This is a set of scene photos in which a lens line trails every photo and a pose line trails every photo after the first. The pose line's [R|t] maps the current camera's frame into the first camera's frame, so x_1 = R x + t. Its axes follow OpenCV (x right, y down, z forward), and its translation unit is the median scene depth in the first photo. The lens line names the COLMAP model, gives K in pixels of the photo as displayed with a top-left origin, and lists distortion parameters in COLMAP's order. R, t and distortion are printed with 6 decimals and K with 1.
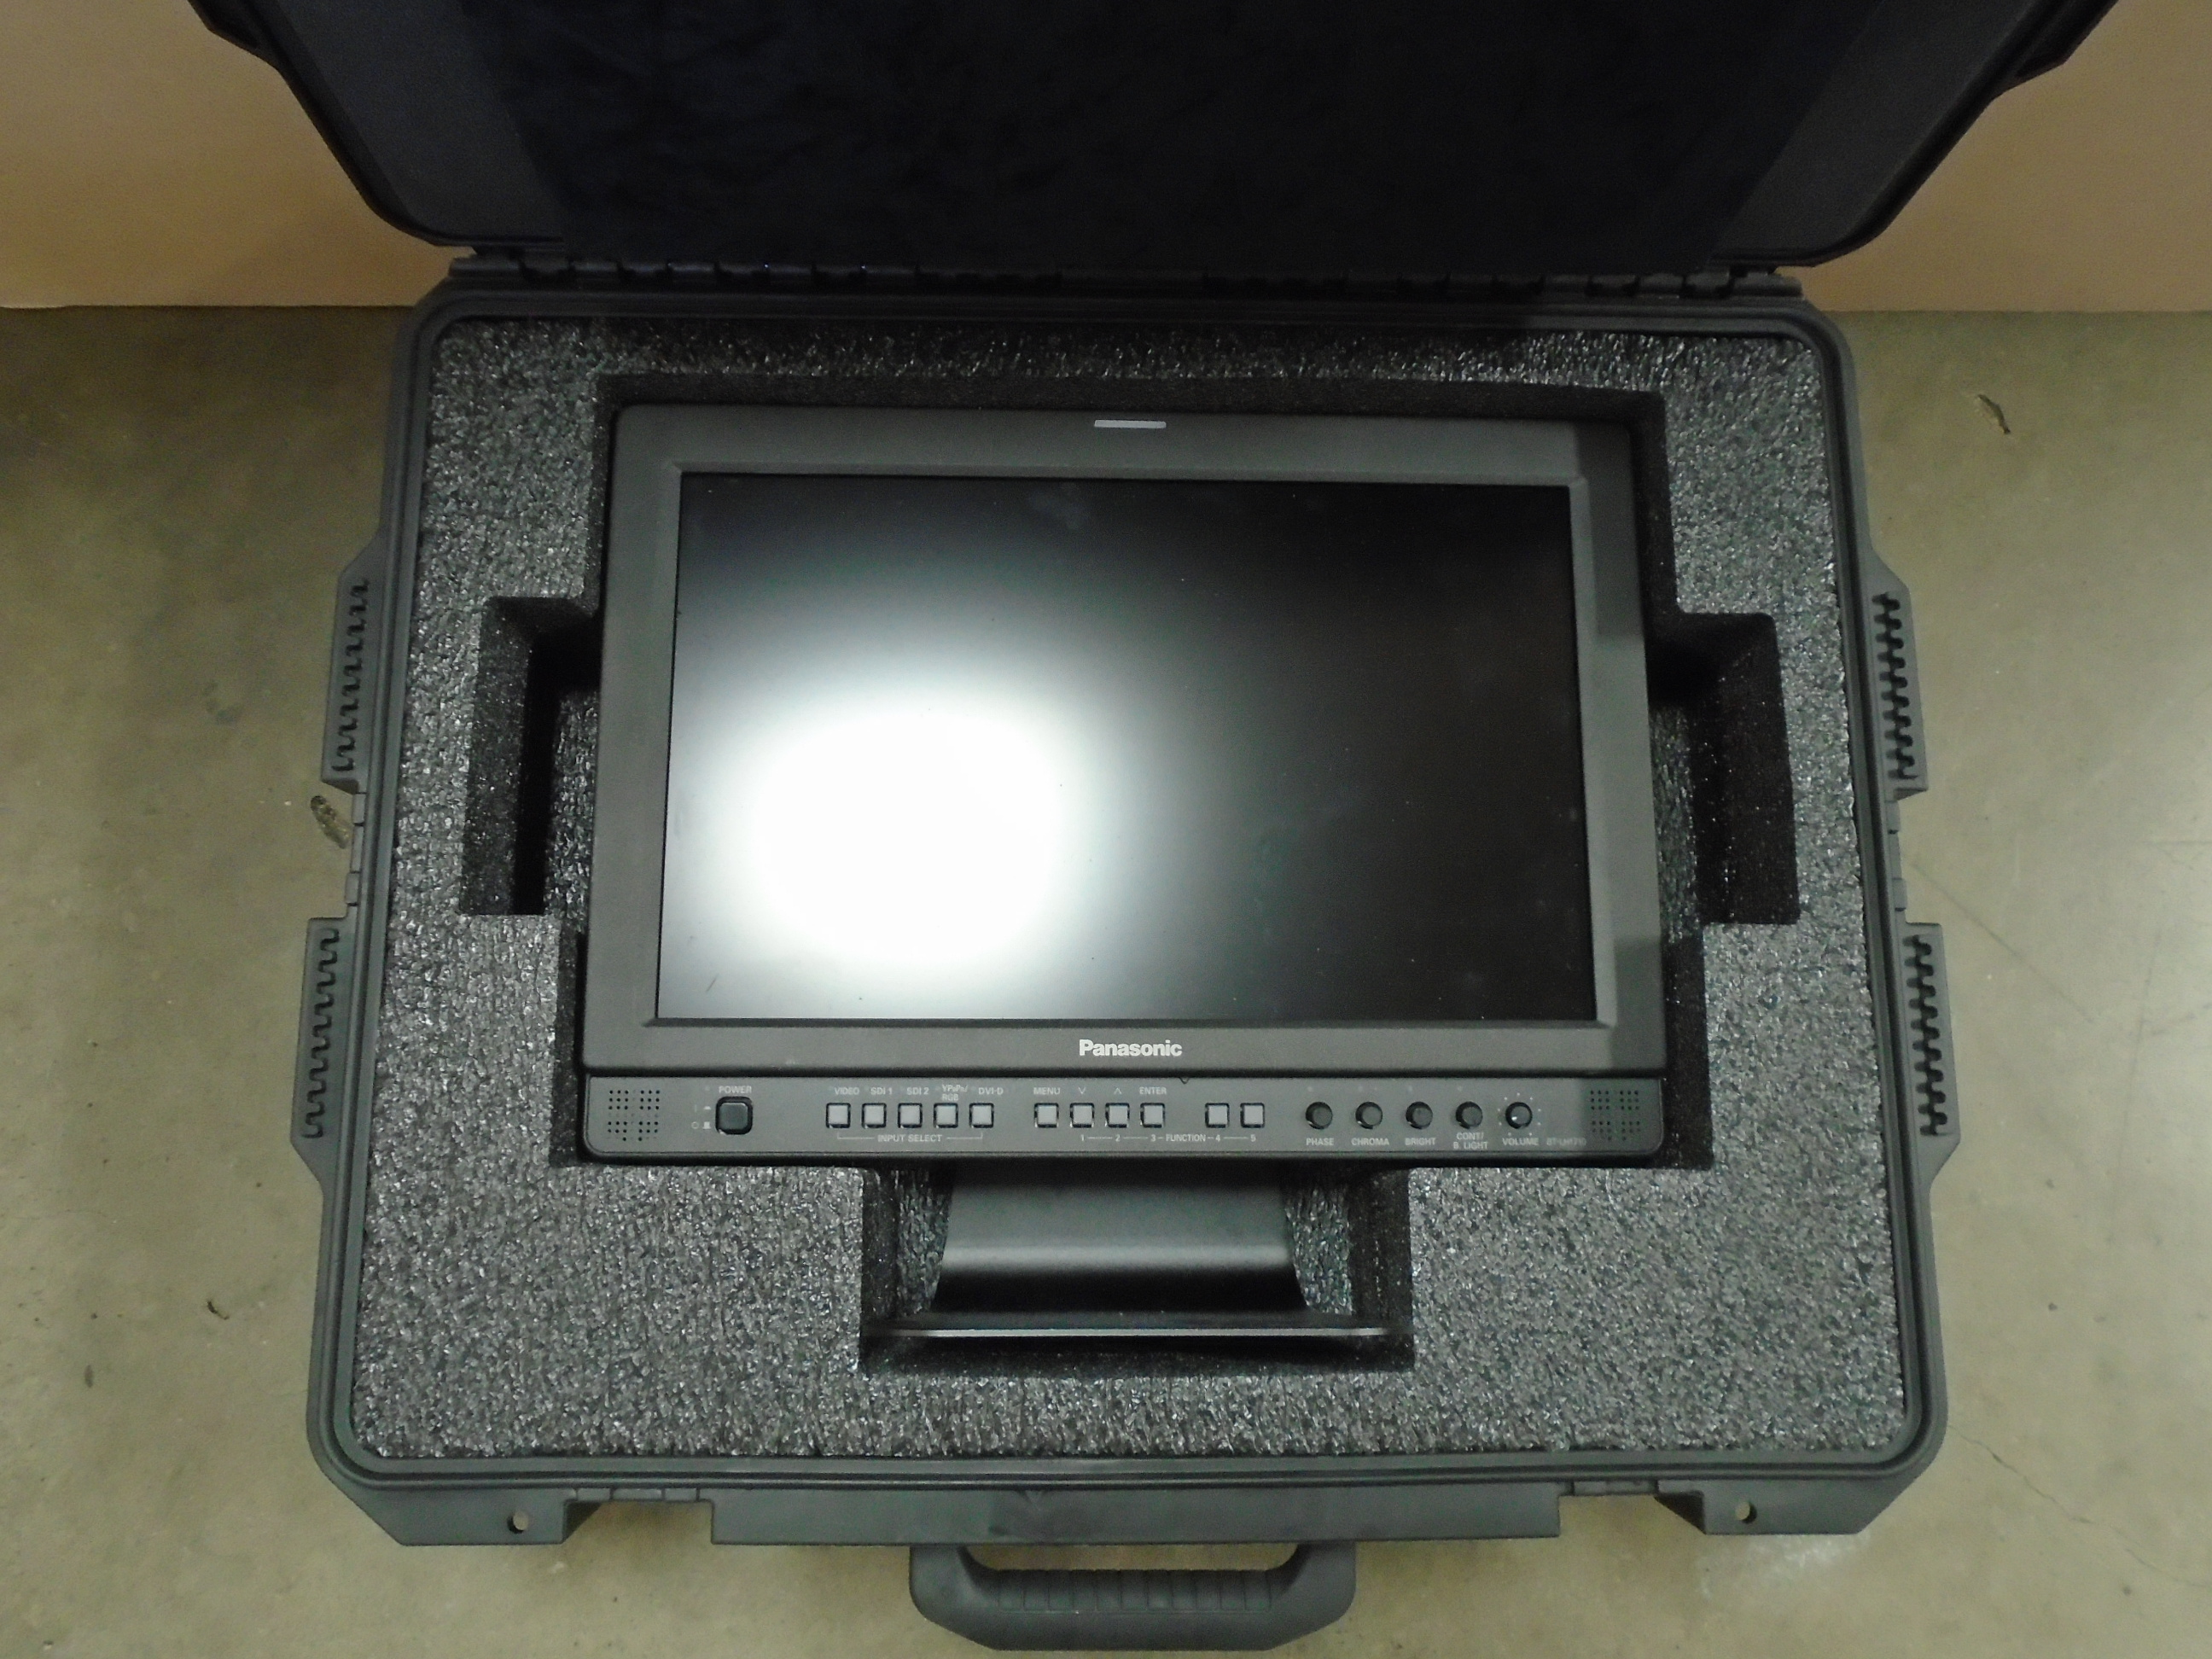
lens RADIAL K [[1741.6, 0, 1108.7], [0, 1741.6, 862.9], [0, 0, 1]] dist [-0.005702, -0.001206]
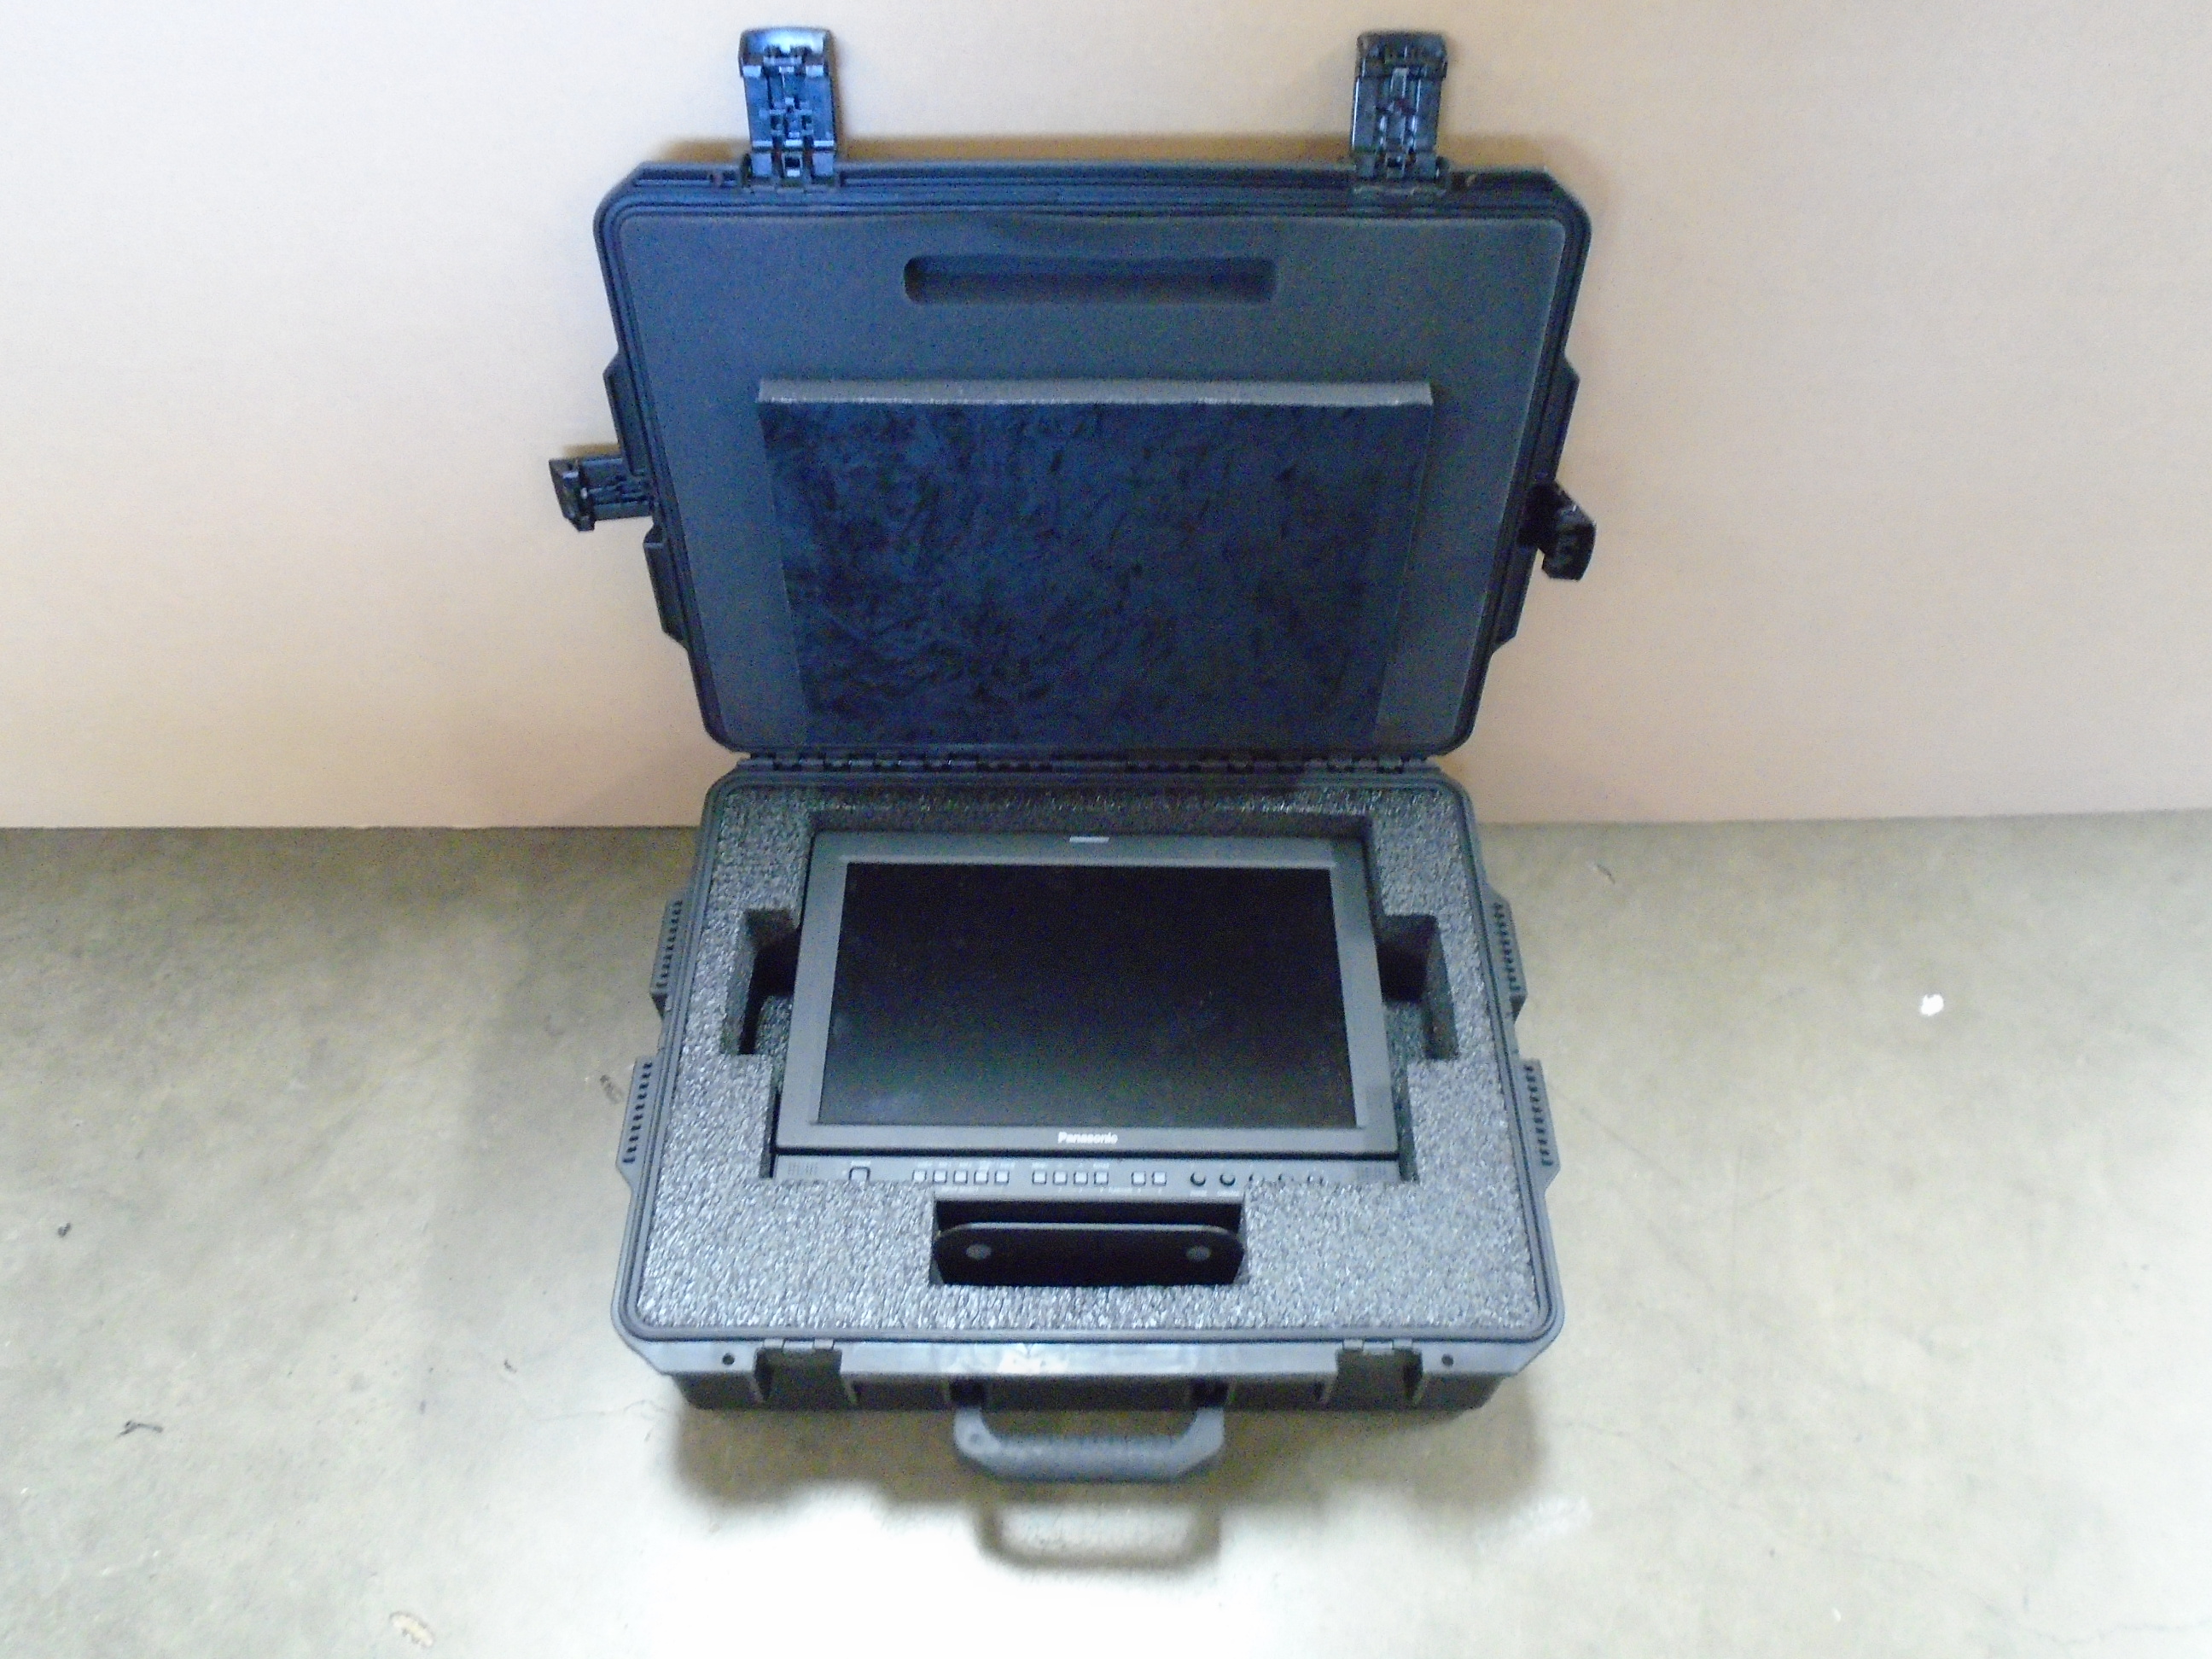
lens RADIAL K [[1722.1, 0, 1099.4], [0, 1722.1, 834.3], [0, 0, 1]] dist [-0.006093, 0.000383]
pose [[0.999808, -0.014072, -0.013605, 0.050549], [0.006088, 0.884182, -0.467102, 0.625514], [0.018603, 0.466930, 0.884099, -0.652388]]
